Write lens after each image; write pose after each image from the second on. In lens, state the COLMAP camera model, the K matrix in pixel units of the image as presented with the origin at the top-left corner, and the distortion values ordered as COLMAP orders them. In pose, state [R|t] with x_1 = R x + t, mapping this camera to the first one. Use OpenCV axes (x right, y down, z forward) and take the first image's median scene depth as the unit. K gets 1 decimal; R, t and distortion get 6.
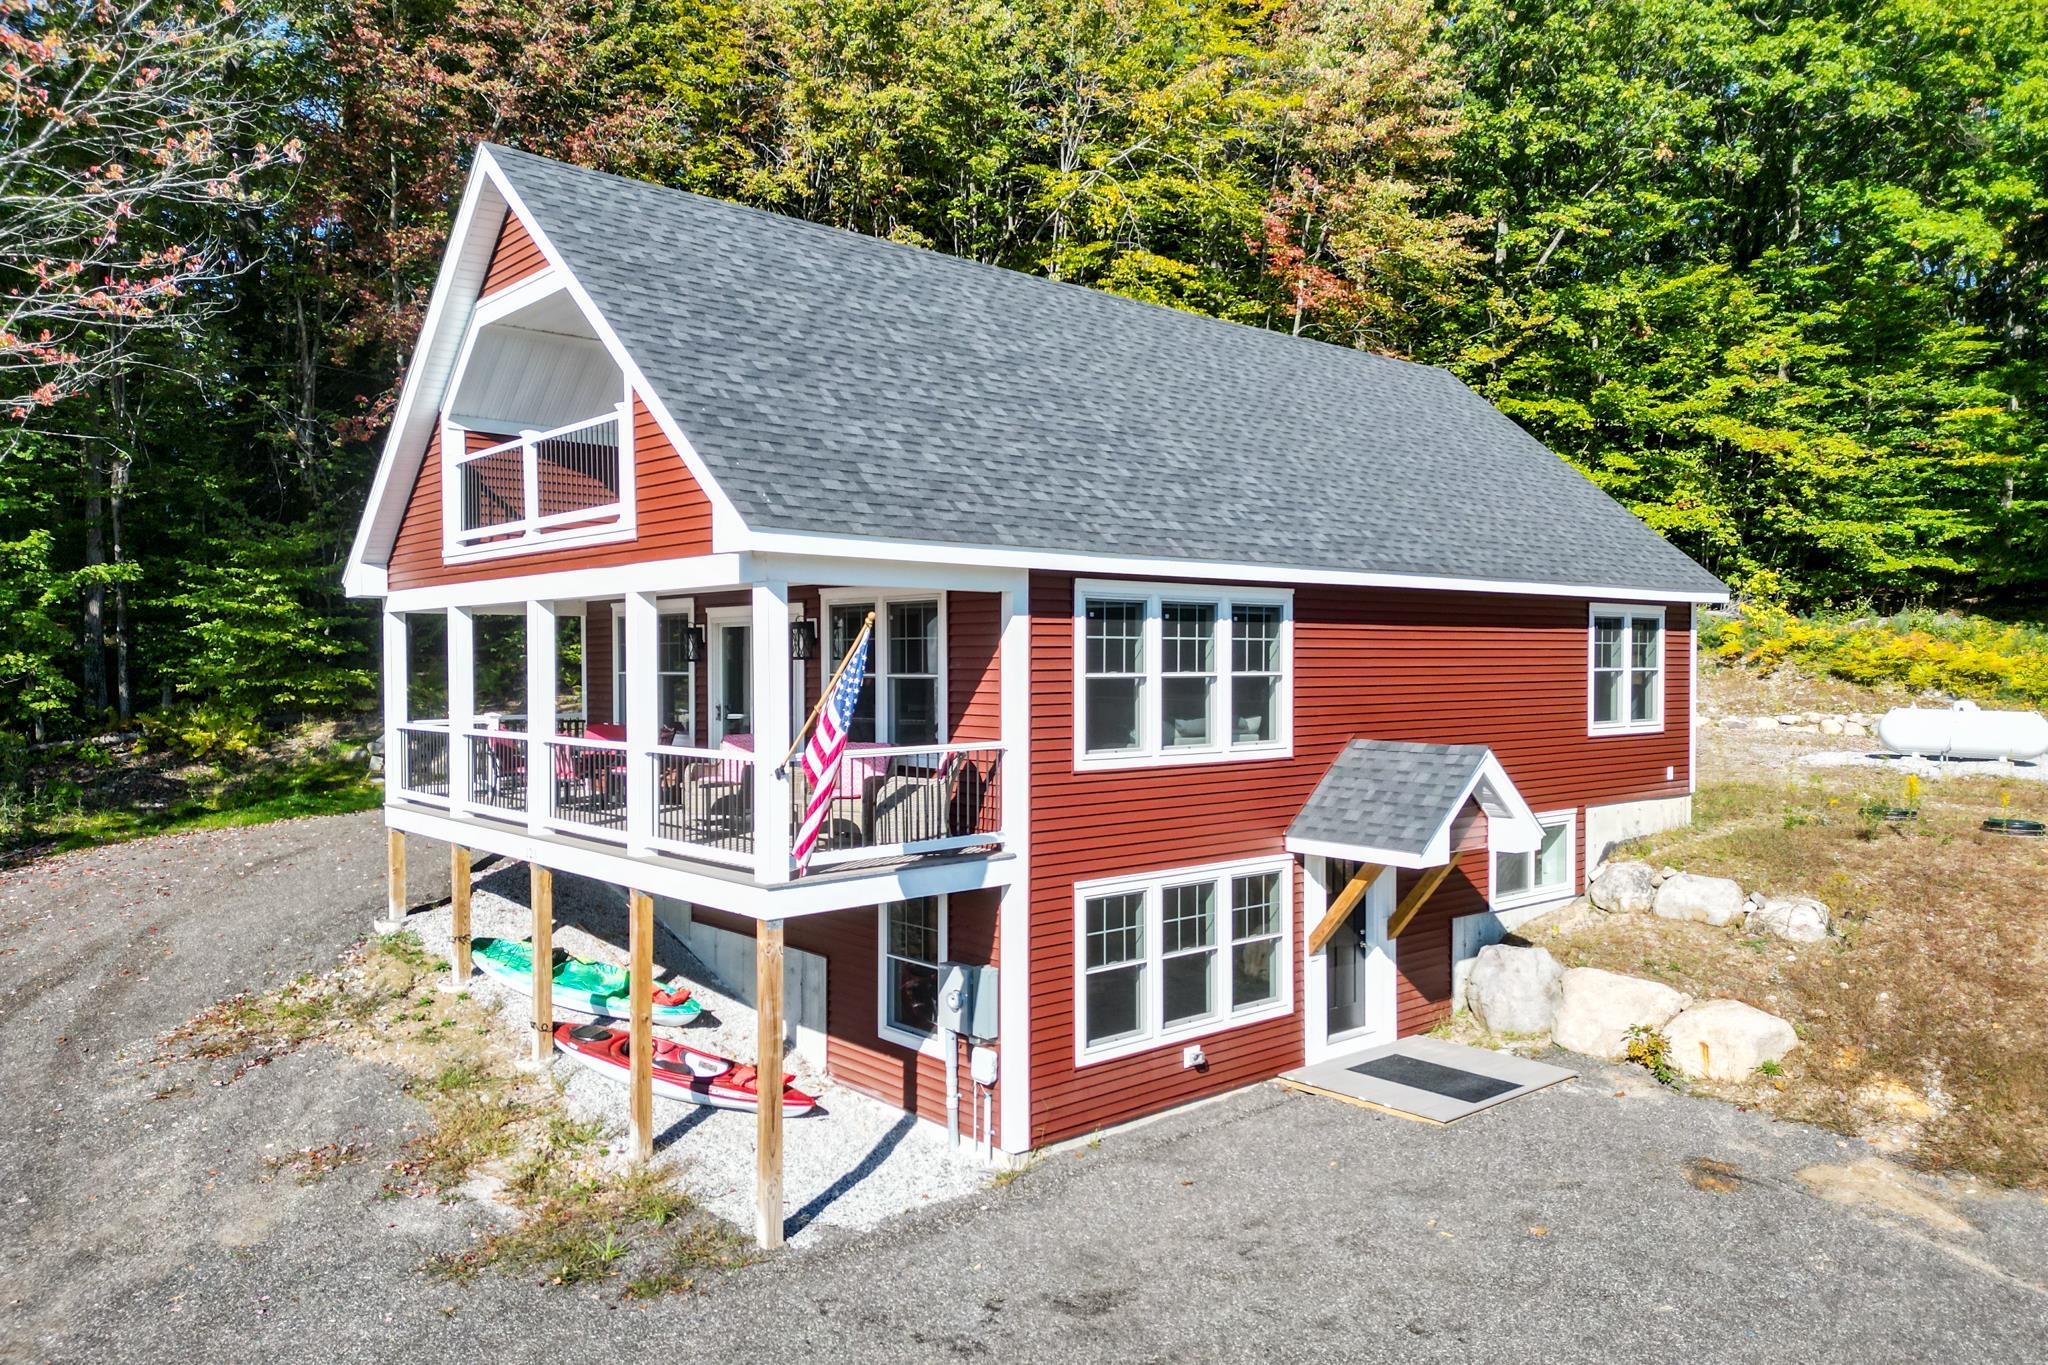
lens RADIAL K [[1413.9, 0, 1024.0], [0, 1413.9, 682.5], [0, 0, 1]] dist [0.067133, -0.070691]
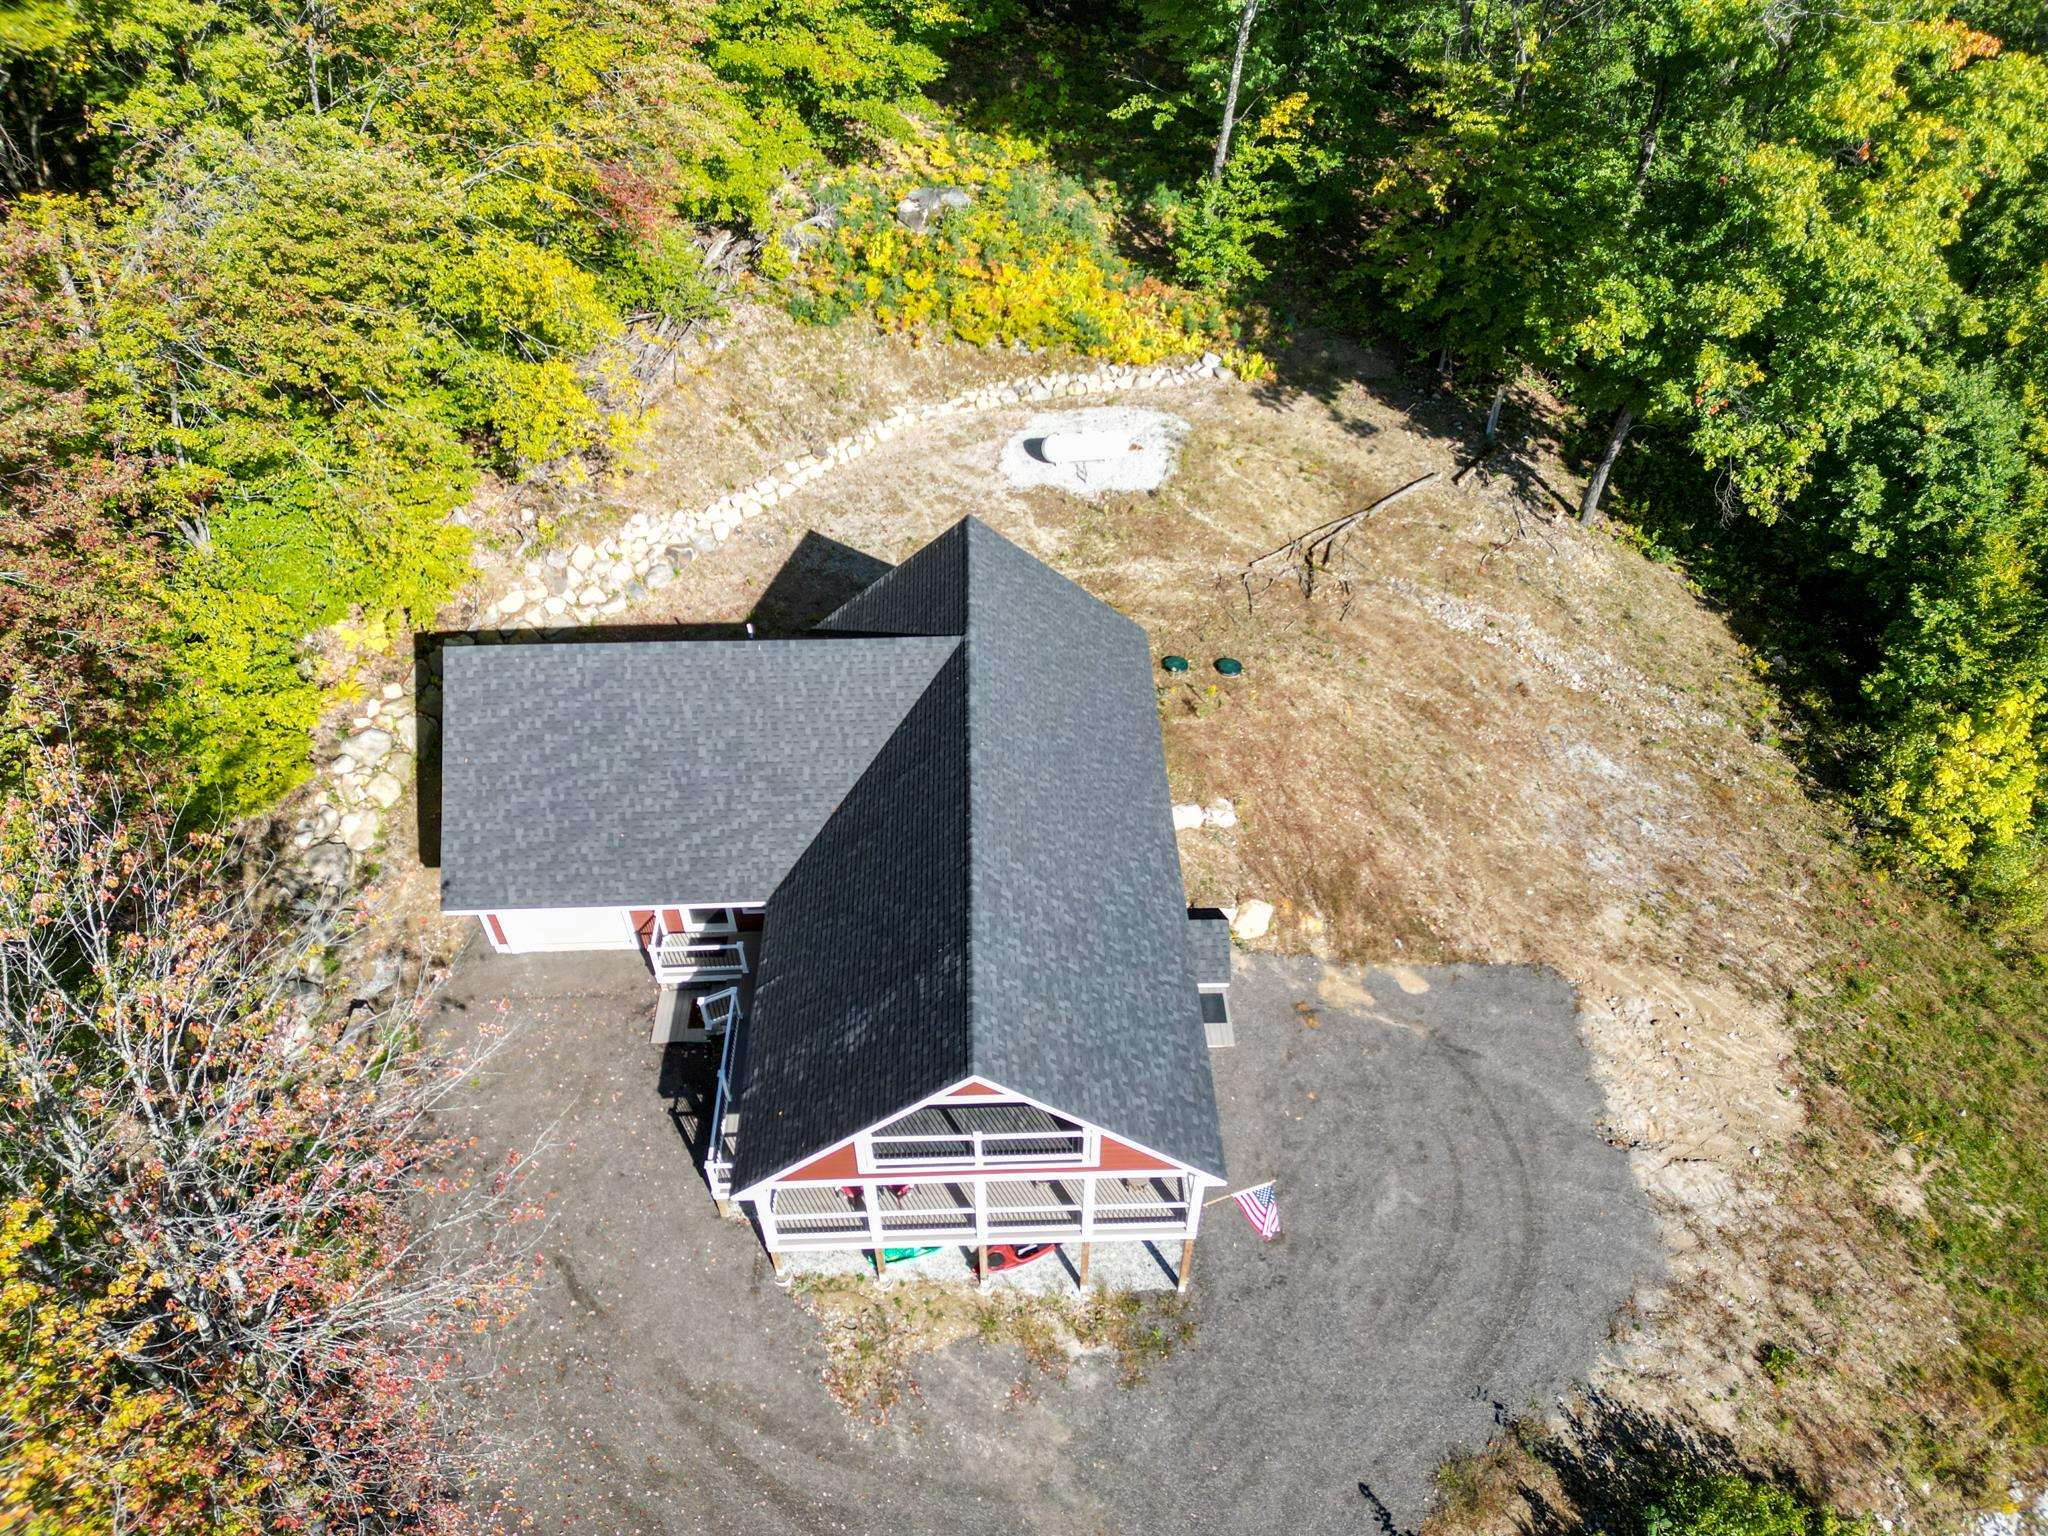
lens RADIAL K [[1402.2, 0, 1024.0], [0, 1402.2, 768.0], [0, 0, 1]] dist [0.023294, -0.004080]
pose [[0.633646, -0.523673, 0.569438, -0.976480], [0.012954, 0.743145, 0.669005, -1.549733], [-0.773515, -0.416536, 0.477674, 0.224289]]
